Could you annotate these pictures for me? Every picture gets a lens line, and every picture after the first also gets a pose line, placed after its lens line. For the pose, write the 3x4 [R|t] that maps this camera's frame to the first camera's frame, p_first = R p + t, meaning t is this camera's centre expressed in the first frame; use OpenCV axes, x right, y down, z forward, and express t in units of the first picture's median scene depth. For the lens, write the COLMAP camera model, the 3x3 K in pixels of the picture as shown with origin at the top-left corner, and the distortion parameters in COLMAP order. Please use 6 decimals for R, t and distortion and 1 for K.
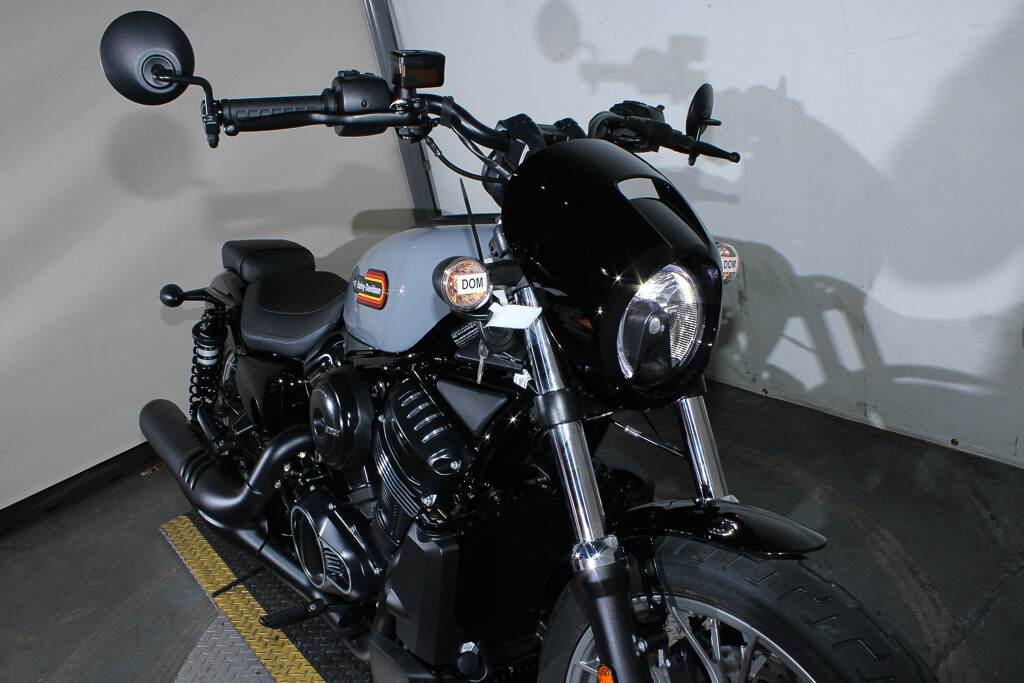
lens RADIAL K [[889.1, 0, 509.4], [0, 889.1, 341.4], [0, 0, 1]] dist [-0.134038, 0.127375]
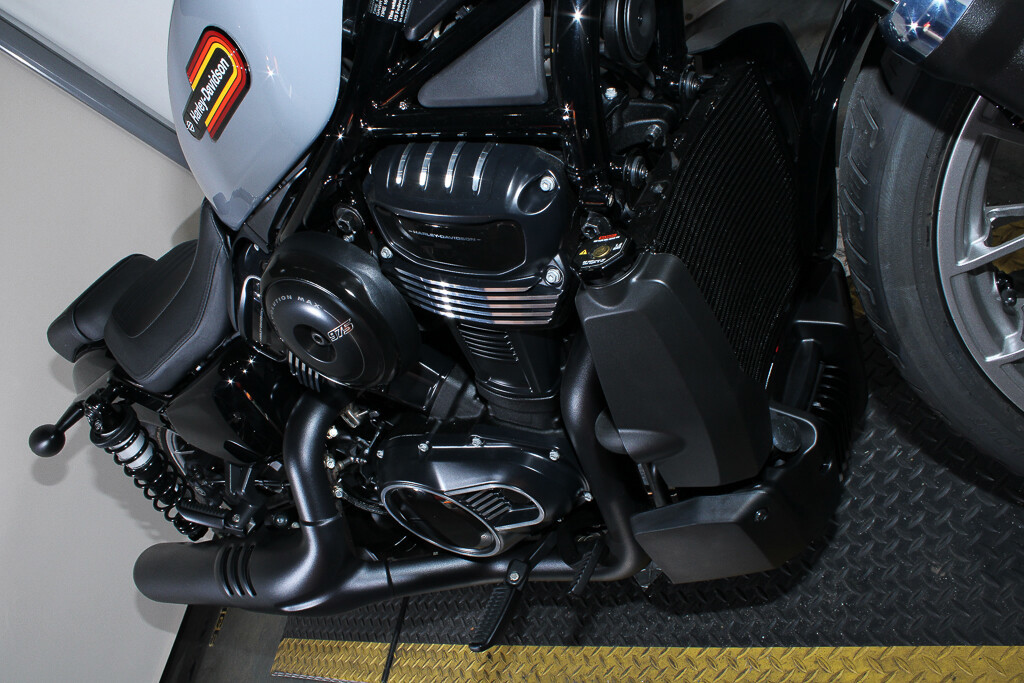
lens RADIAL K [[889.1, 0, 514.4], [0, 889.1, 339.5], [0, 0, 1]] dist [-0.134038, 0.127375]
pose [[0.709790, -0.701986, 0.058437, -0.119066], [0.693255, 0.710845, 0.118731, 0.087418], [-0.124887, -0.043762, 0.991205, 0.309727]]
